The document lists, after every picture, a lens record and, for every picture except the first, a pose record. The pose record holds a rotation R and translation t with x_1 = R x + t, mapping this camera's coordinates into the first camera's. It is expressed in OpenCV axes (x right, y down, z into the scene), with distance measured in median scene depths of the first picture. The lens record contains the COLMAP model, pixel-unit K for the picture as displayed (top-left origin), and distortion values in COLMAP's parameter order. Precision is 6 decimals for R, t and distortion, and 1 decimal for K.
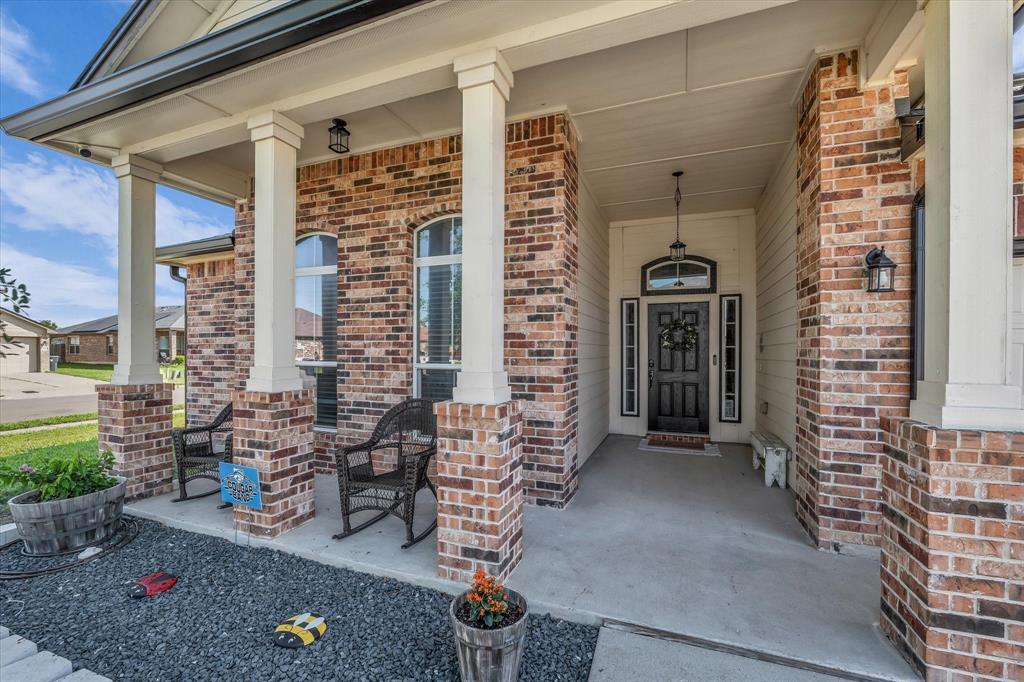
lens RADIAL K [[424.6, 0, 509.4], [0, 424.6, 351.7], [0, 0, 1]] dist [-0.011309, 0.000430]
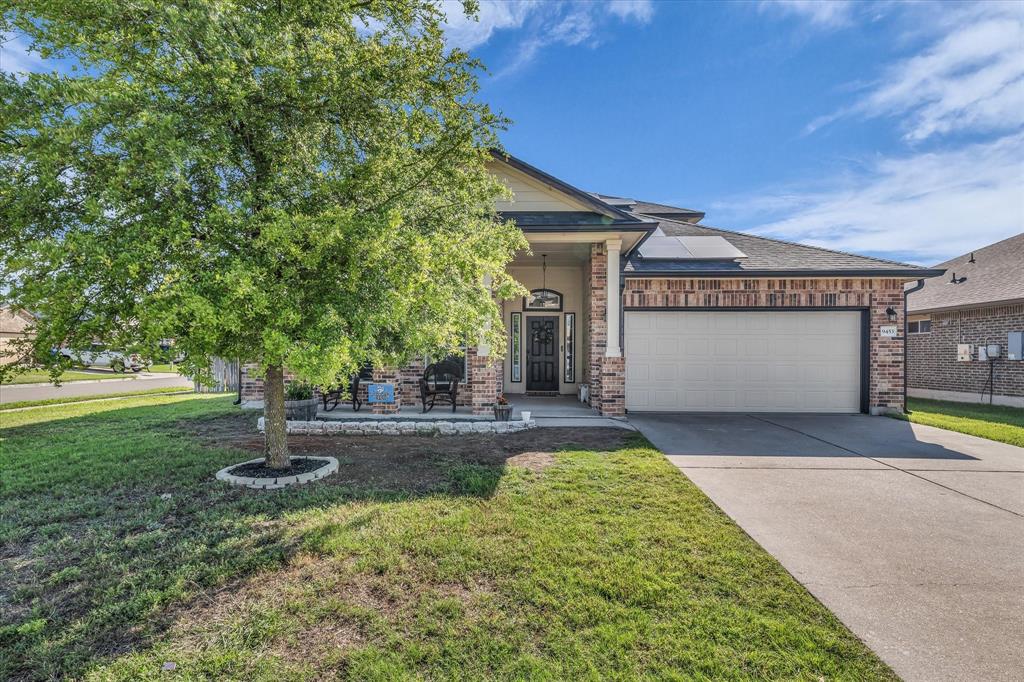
lens RADIAL K [[424.6, 0, 516.5], [0, 424.6, 346.8], [0, 0, 1]] dist [-0.011309, 0.000430]
pose [[0.945512, 0.005071, 0.325548, -0.304568], [-0.002659, 0.999966, -0.007853, 0.027626], [-0.325577, 0.006560, 0.945493, -0.687786]]
